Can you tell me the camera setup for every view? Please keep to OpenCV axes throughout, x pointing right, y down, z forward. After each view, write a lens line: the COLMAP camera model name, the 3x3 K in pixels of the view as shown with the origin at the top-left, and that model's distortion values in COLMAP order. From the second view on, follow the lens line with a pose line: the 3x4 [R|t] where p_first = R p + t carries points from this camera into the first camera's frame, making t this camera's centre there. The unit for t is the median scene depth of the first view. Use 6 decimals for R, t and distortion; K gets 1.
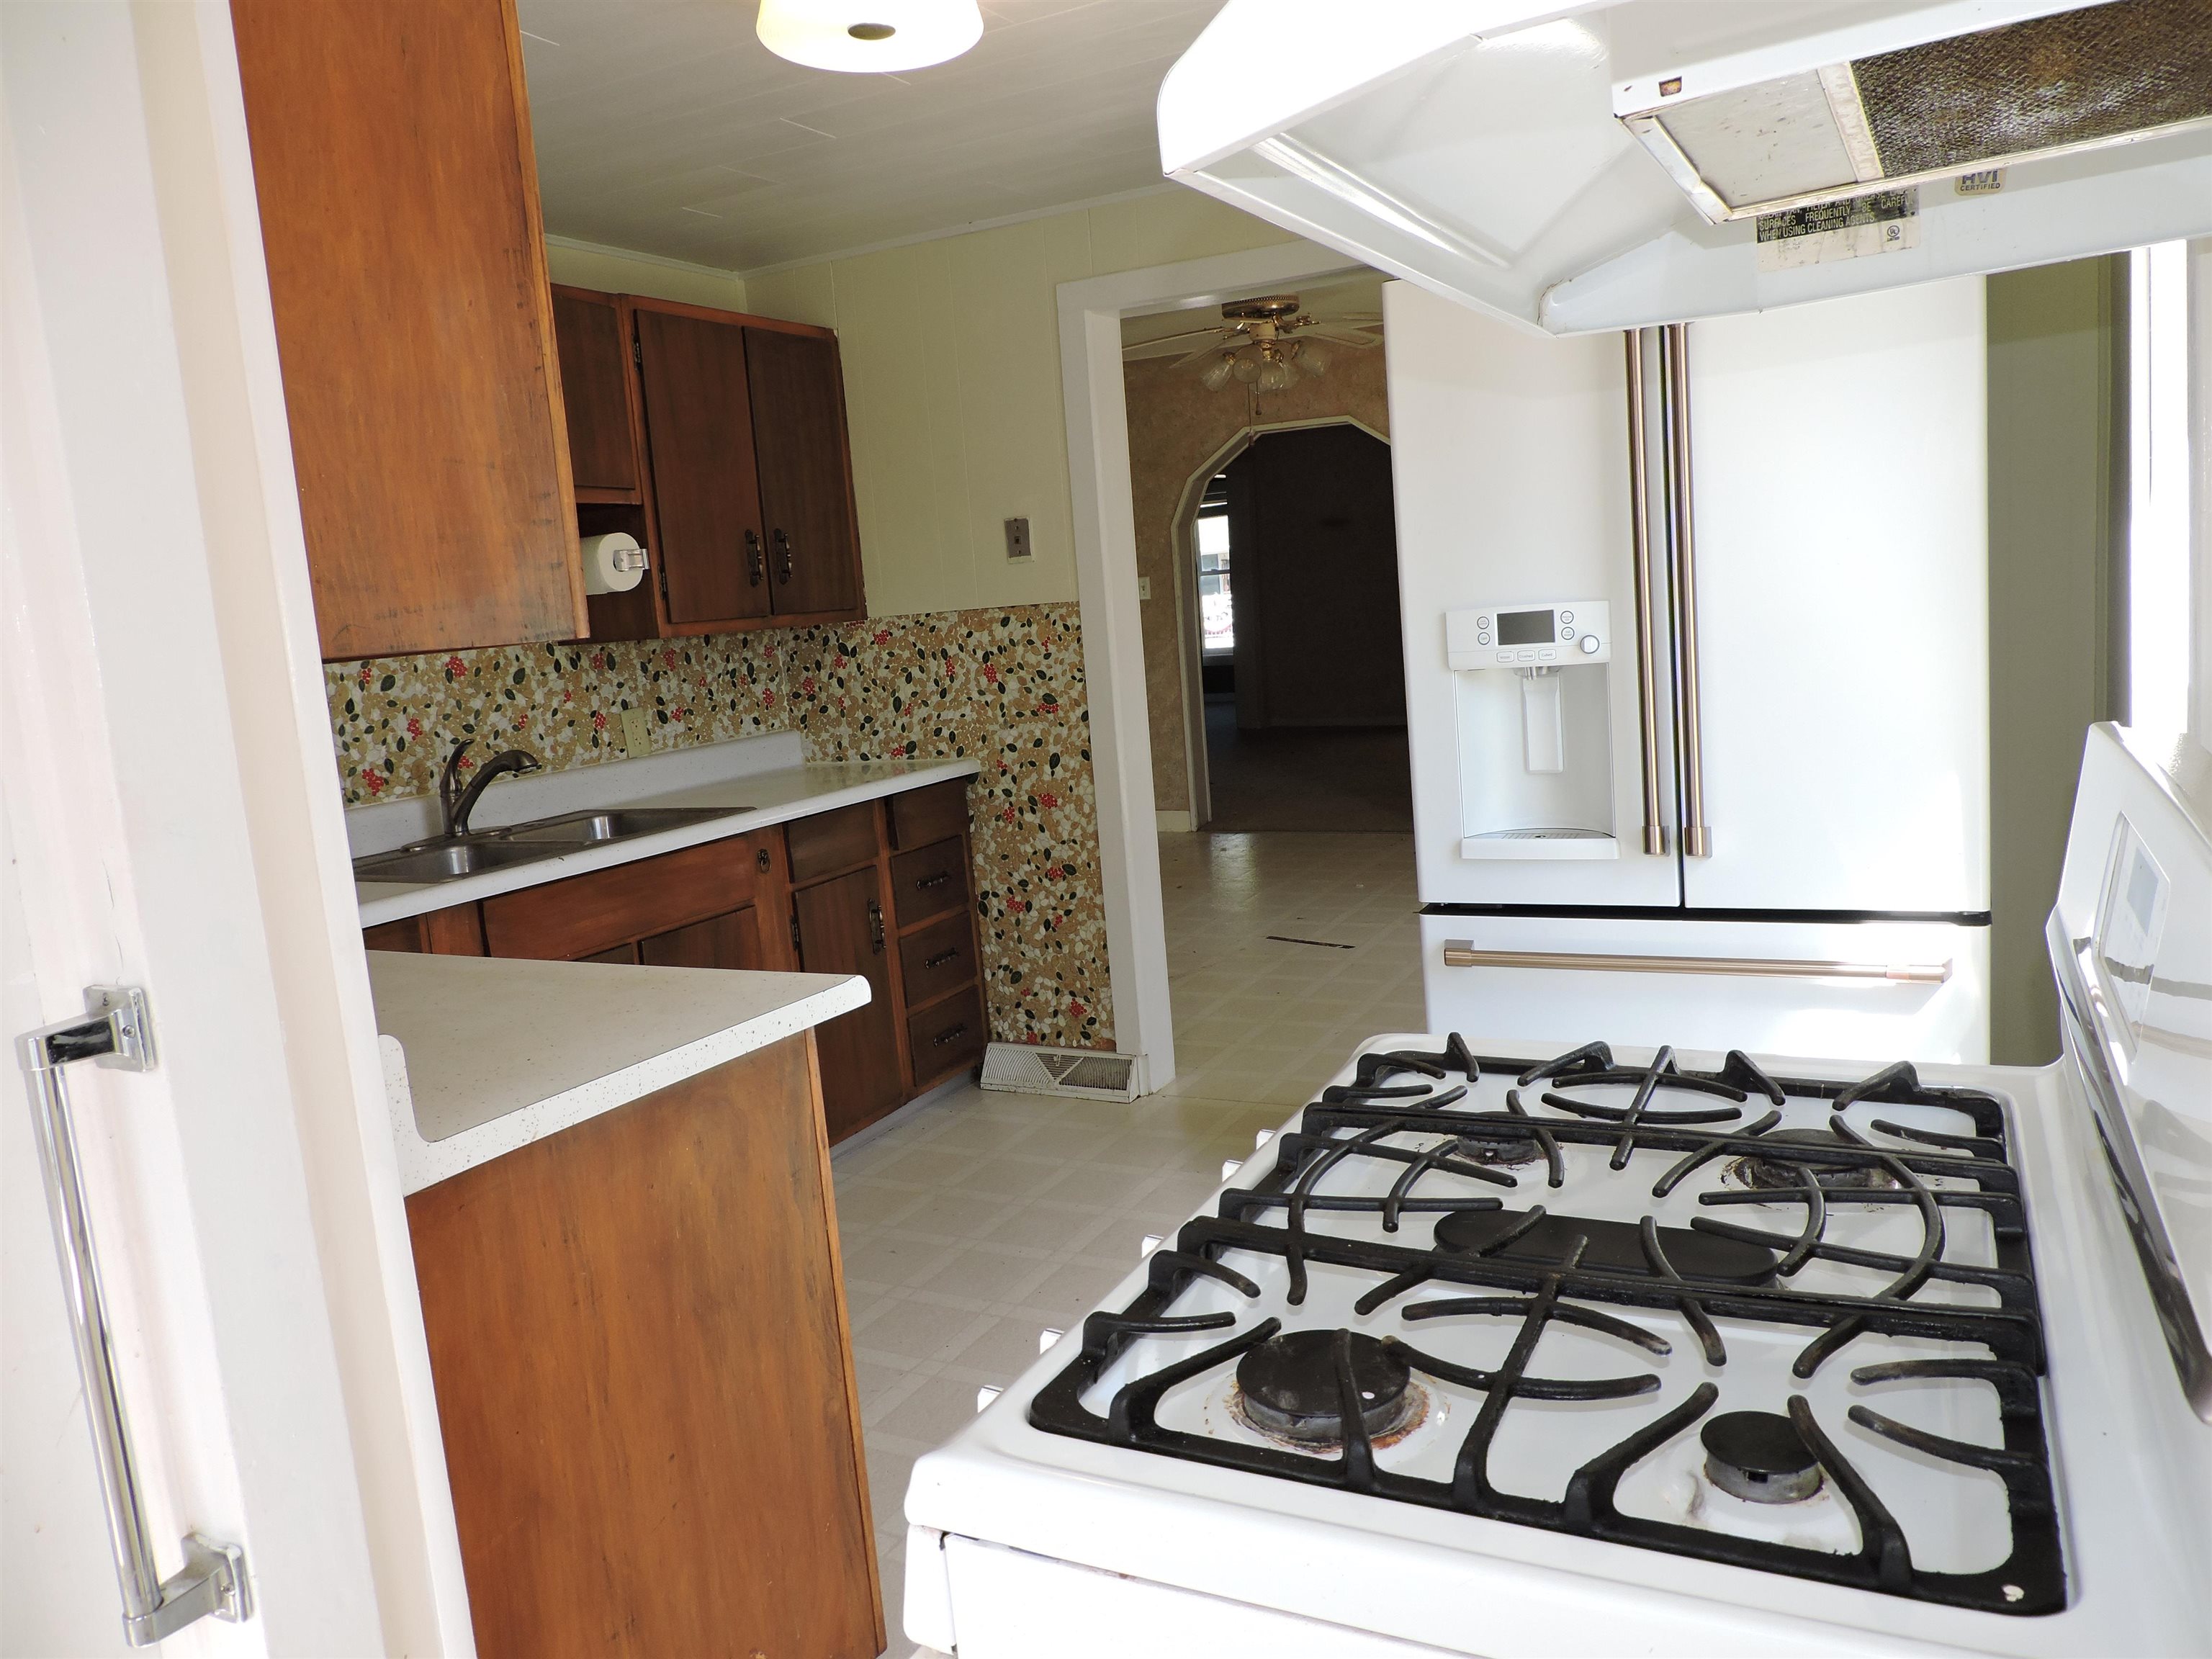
lens RADIAL K [[1564.3, 0, 1111.0], [0, 1564.3, 830.6], [0, 0, 1]] dist [-0.003567, -0.001111]
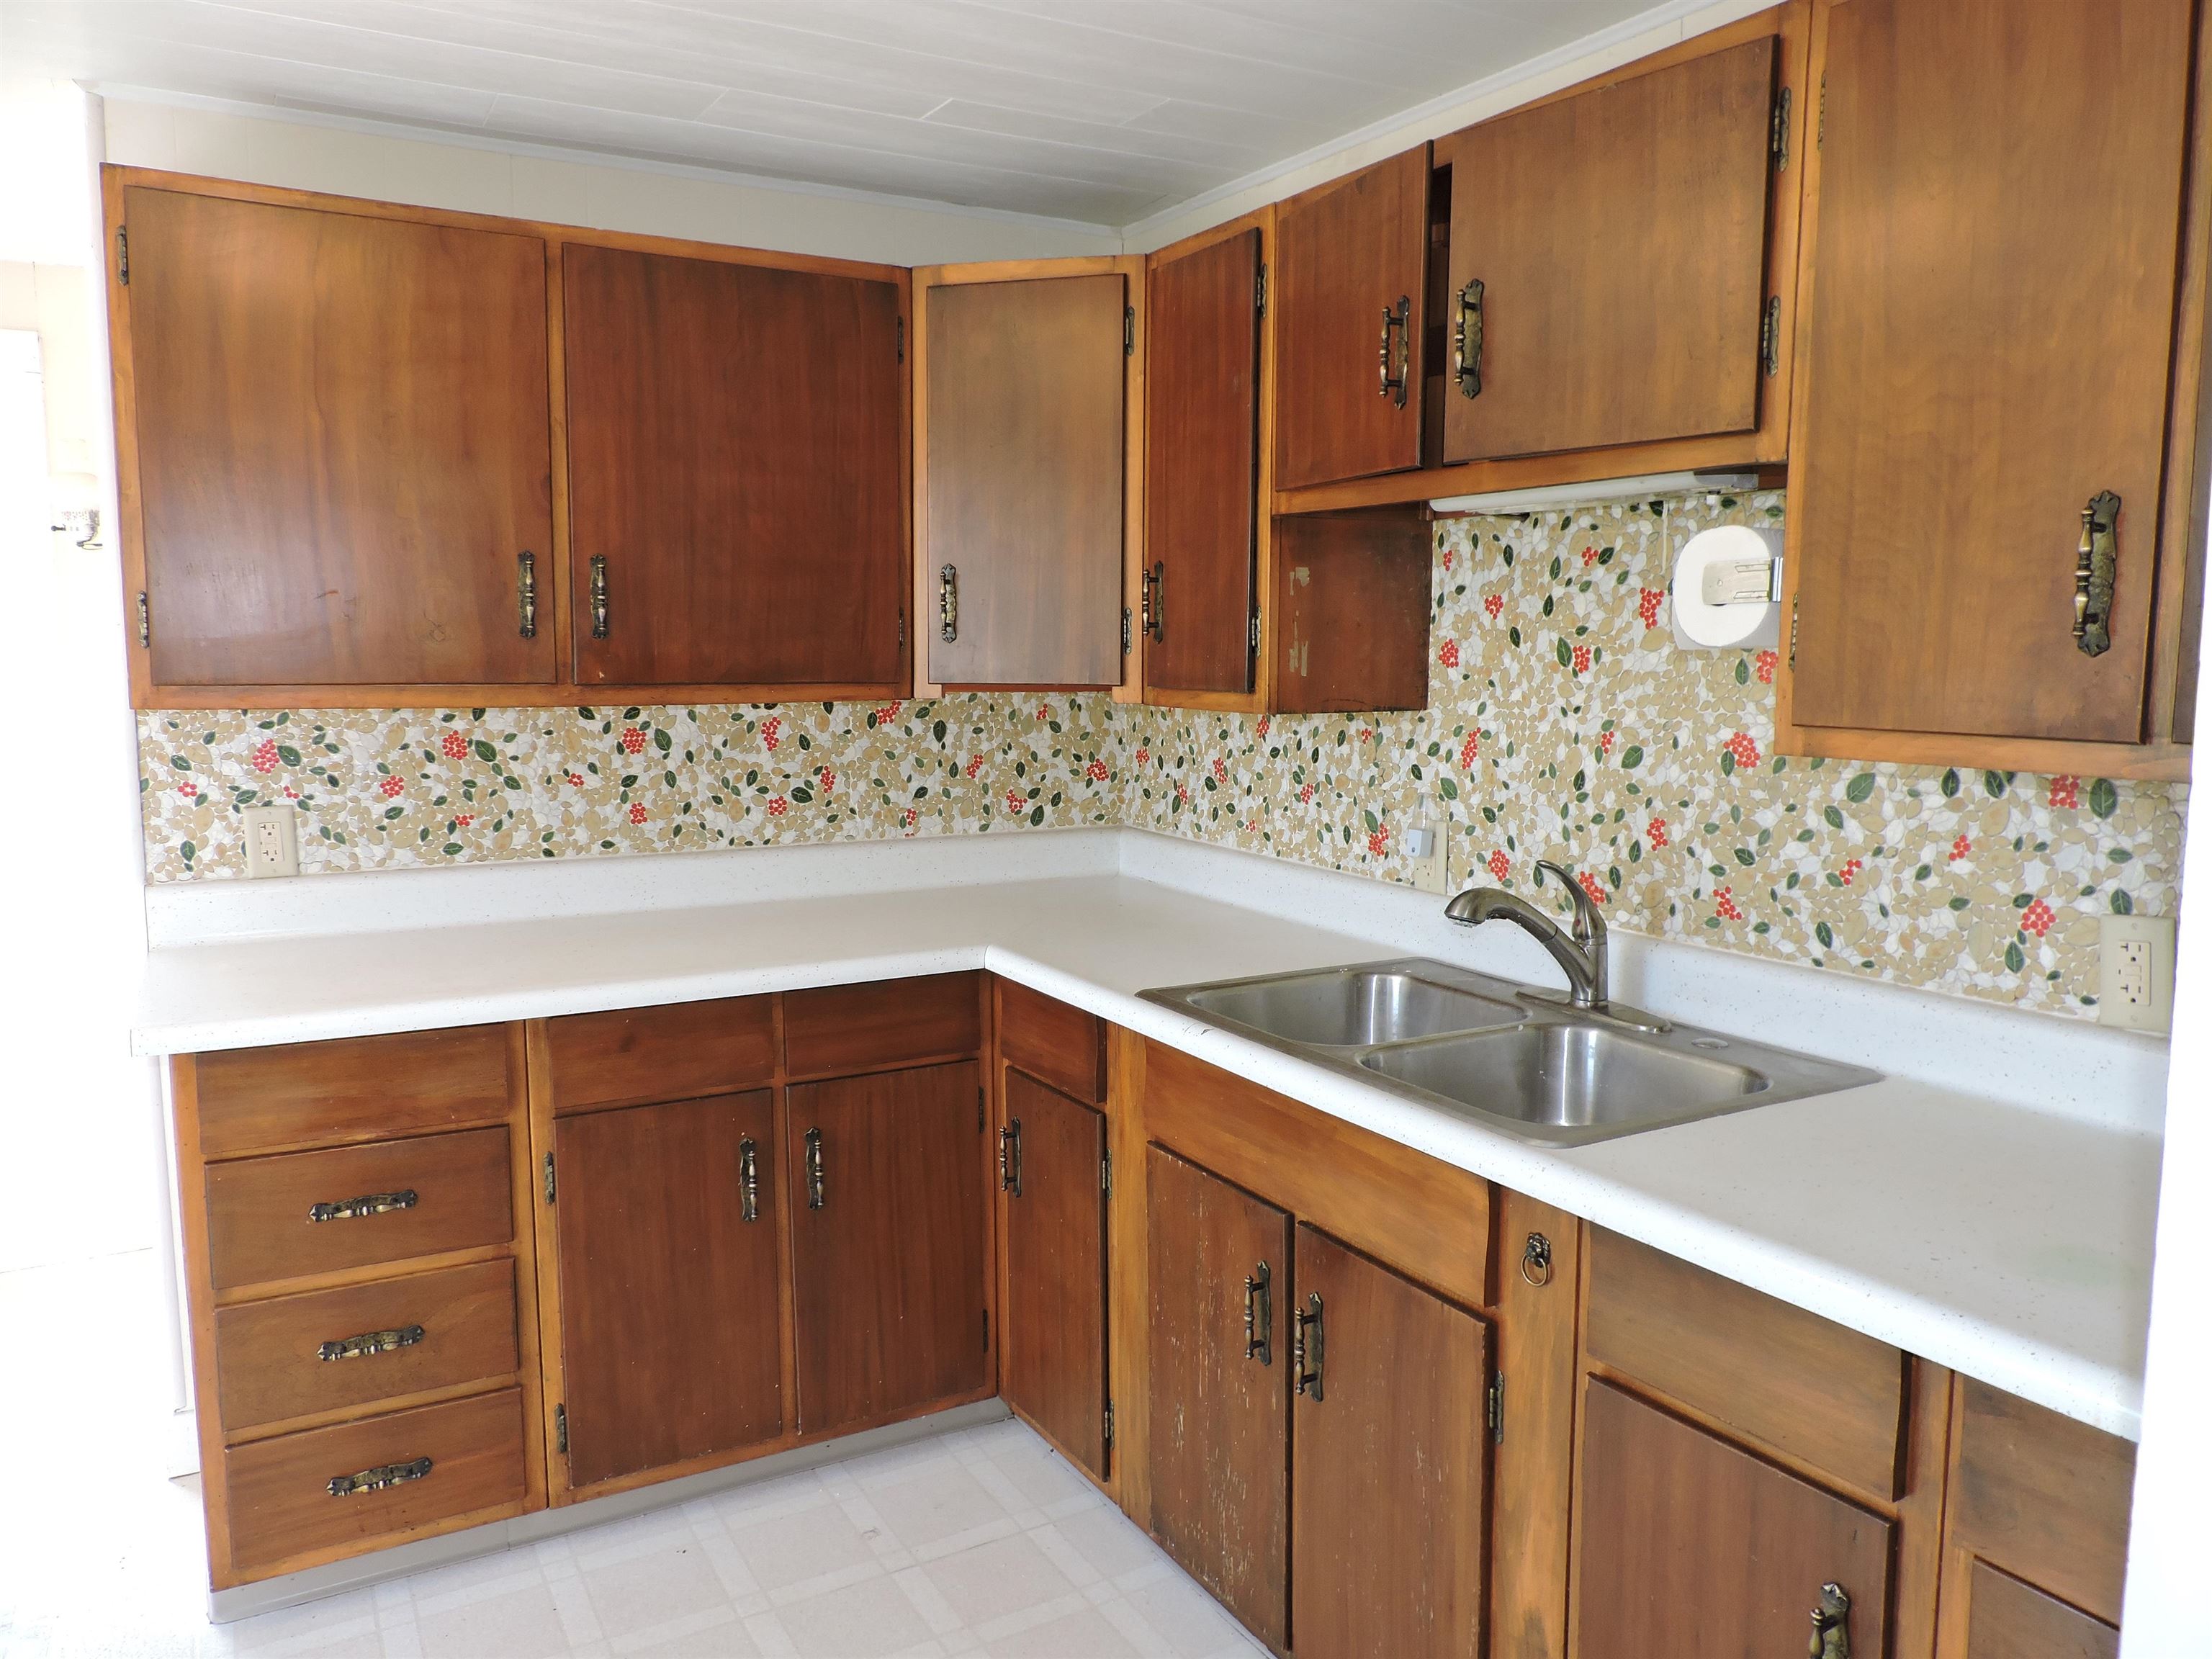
lens RADIAL K [[1613.4, 0, 1103.9], [0, 1613.4, 834.4], [0, 0, 1]] dist [0.001081, -0.000116]
pose [[-0.534990, 0.177377, -0.826029, 0.222140], [-0.085503, 0.961325, 0.261807, -0.216590], [0.840521, 0.210692, -0.499133, 1.125949]]
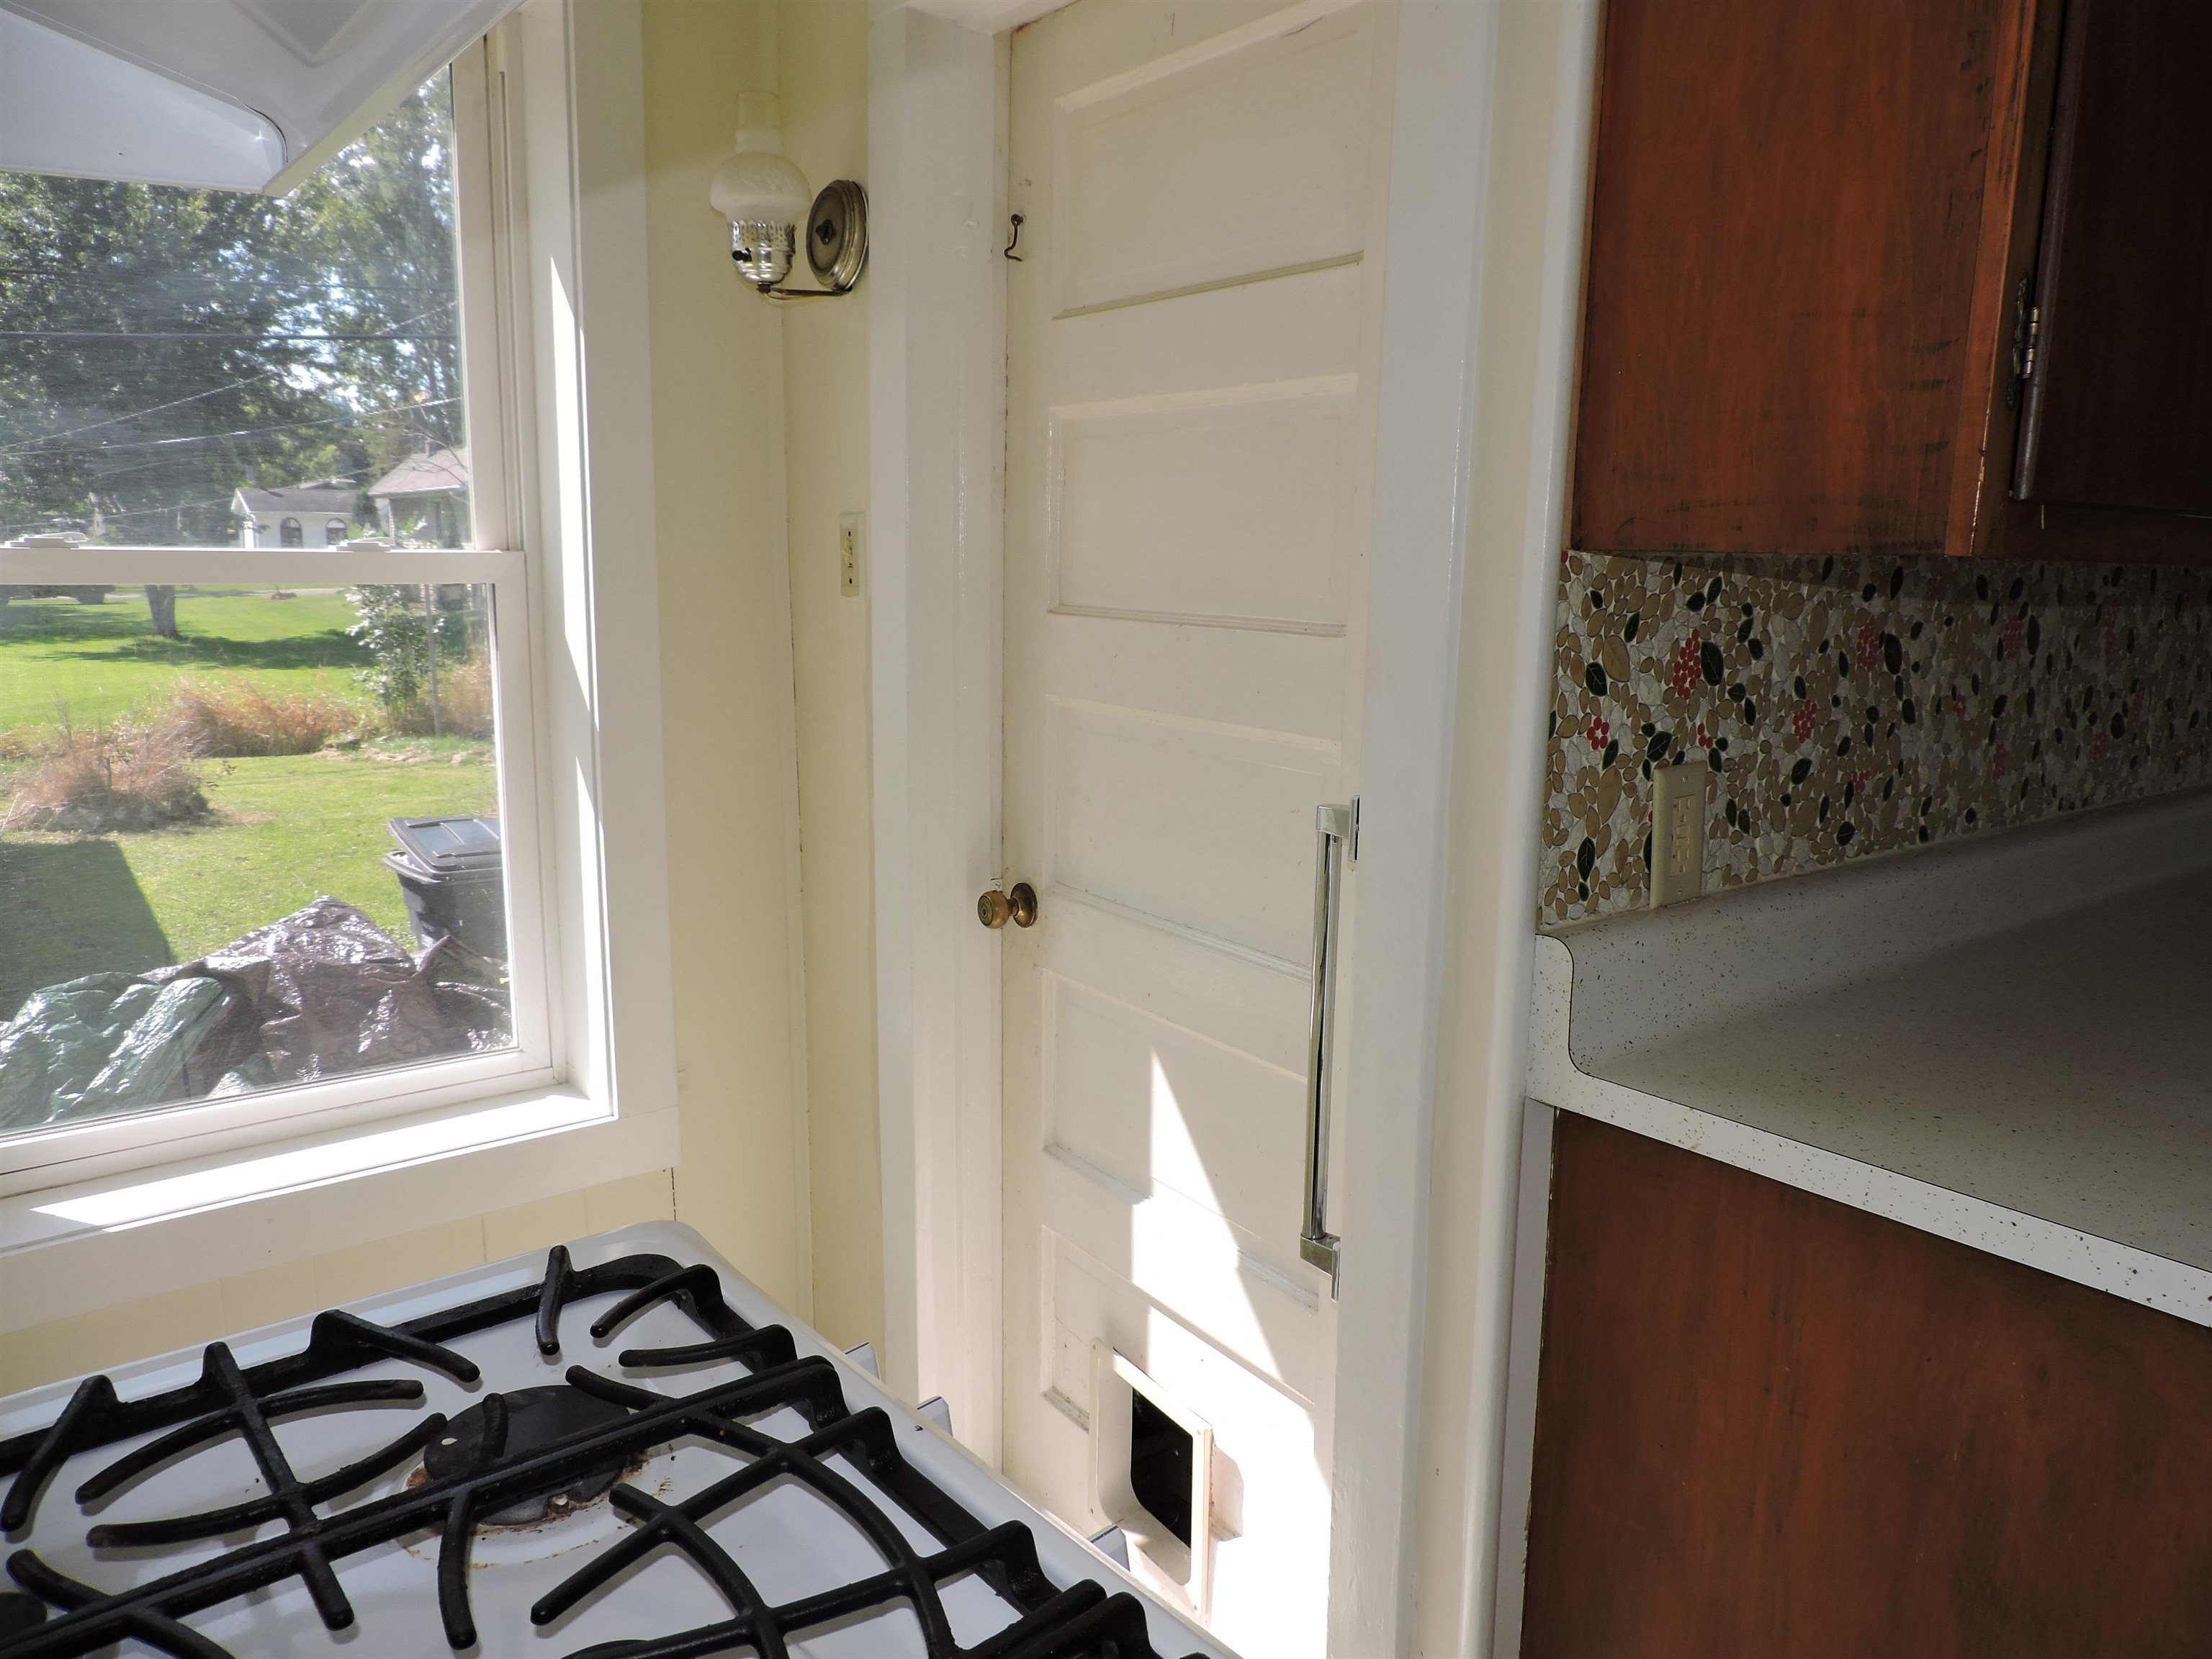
lens RADIAL K [[1564.3, 0, 1114.5], [0, 1564.3, 811.7], [0, 0, 1]] dist [-0.003567, -0.001111]
pose [[-0.388005, 0.225856, -0.893555, 0.188560], [-0.120270, 0.948812, 0.292047, -0.074676], [0.913776, 0.220783, -0.340980, 0.400729]]
